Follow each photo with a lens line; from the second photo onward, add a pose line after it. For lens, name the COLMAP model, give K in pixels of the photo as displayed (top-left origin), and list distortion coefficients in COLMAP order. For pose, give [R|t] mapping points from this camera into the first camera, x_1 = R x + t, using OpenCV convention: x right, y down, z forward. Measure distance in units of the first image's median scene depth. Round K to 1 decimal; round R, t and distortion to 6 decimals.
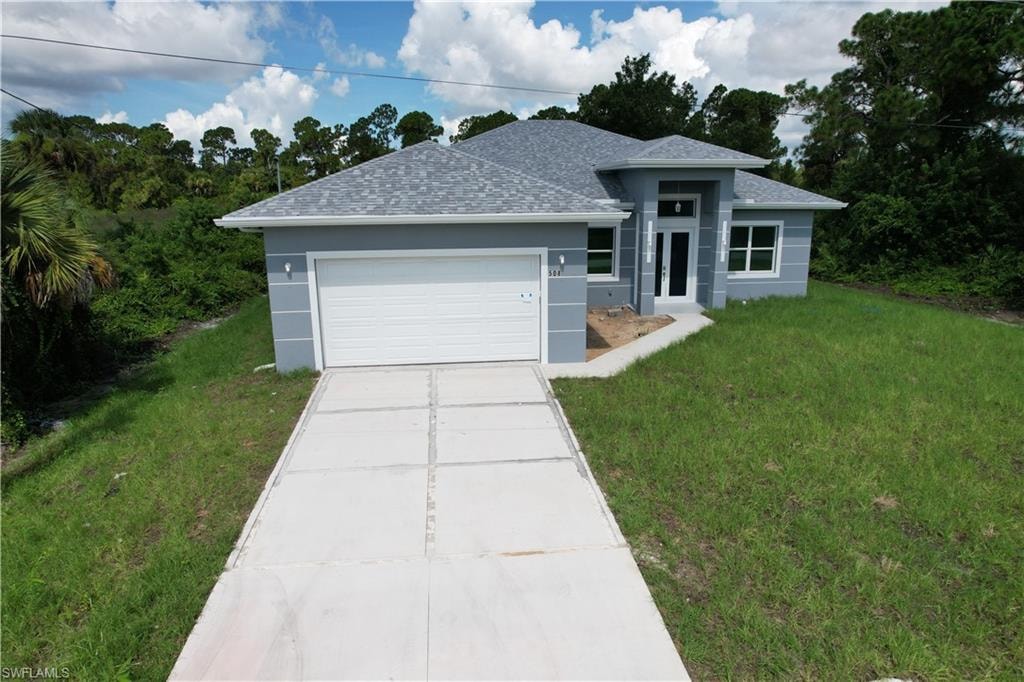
lens RADIAL K [[657.6, 0, 507.0], [0, 657.6, 345.0], [0, 0, 1]] dist [-0.028582, 0.012788]
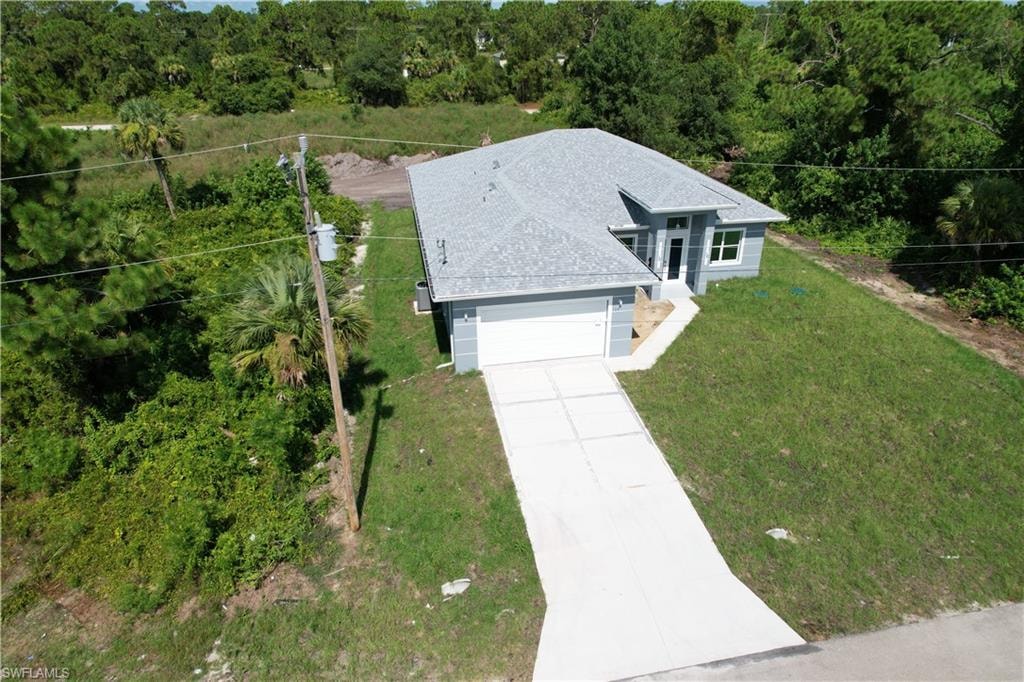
lens RADIAL K [[657.6, 0, 514.7], [0, 657.6, 340.7], [0, 0, 1]] dist [-0.028582, 0.012788]
pose [[0.996348, -0.032875, 0.078806, -0.317288], [0.014823, 0.975493, 0.219531, -0.396243], [-0.084092, -0.217561, 0.972418, -0.638320]]
